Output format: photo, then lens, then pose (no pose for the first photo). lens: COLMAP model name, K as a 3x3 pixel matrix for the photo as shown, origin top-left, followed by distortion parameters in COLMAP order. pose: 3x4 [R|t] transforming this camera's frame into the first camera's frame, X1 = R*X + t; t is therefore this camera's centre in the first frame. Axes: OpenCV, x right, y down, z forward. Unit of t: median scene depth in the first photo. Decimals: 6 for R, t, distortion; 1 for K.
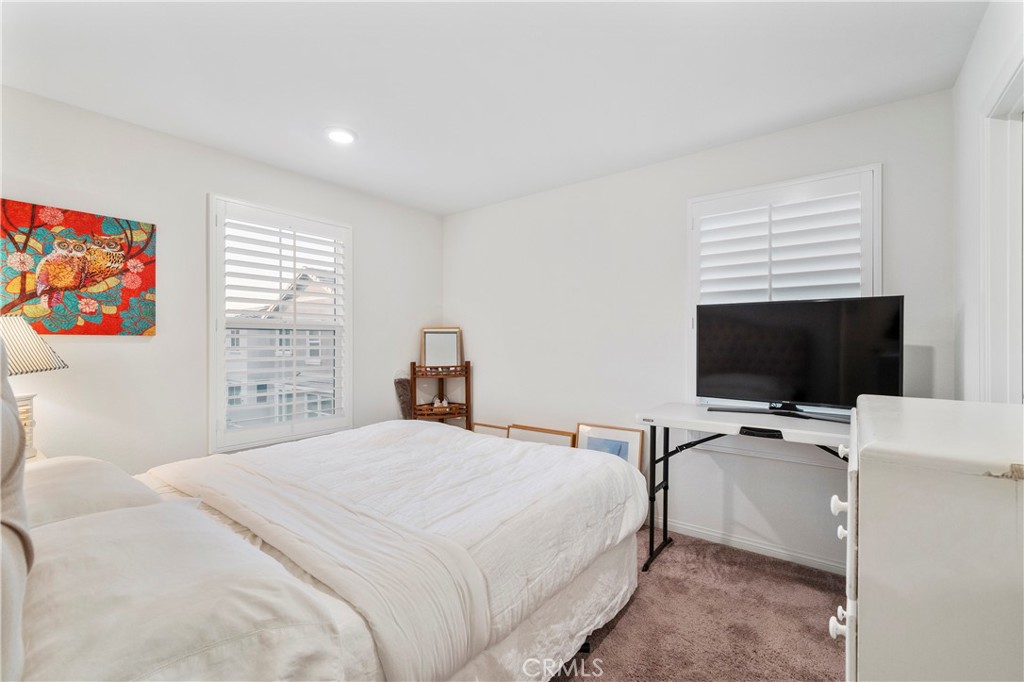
lens RADIAL K [[440.9, 0, 512.0], [0, 440.9, 341.0], [0, 0, 1]] dist [-0.001117, -0.000185]
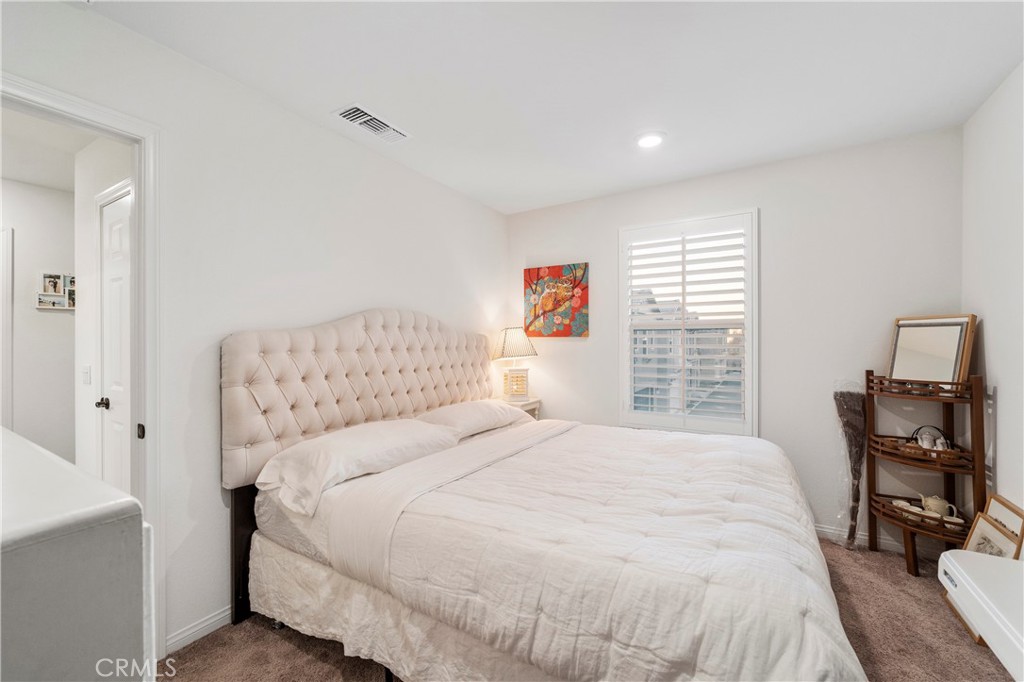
lens RADIAL K [[410.9, 0, 511.8], [0, 410.9, 337.0], [0, 0, 1]] dist [-0.000188, 0.000031]
pose [[0.104742, -0.009585, -0.994453, 0.589414], [0.004032, 0.999949, -0.009213, 0.000360], [0.994491, -0.003044, 0.104775, 0.648927]]
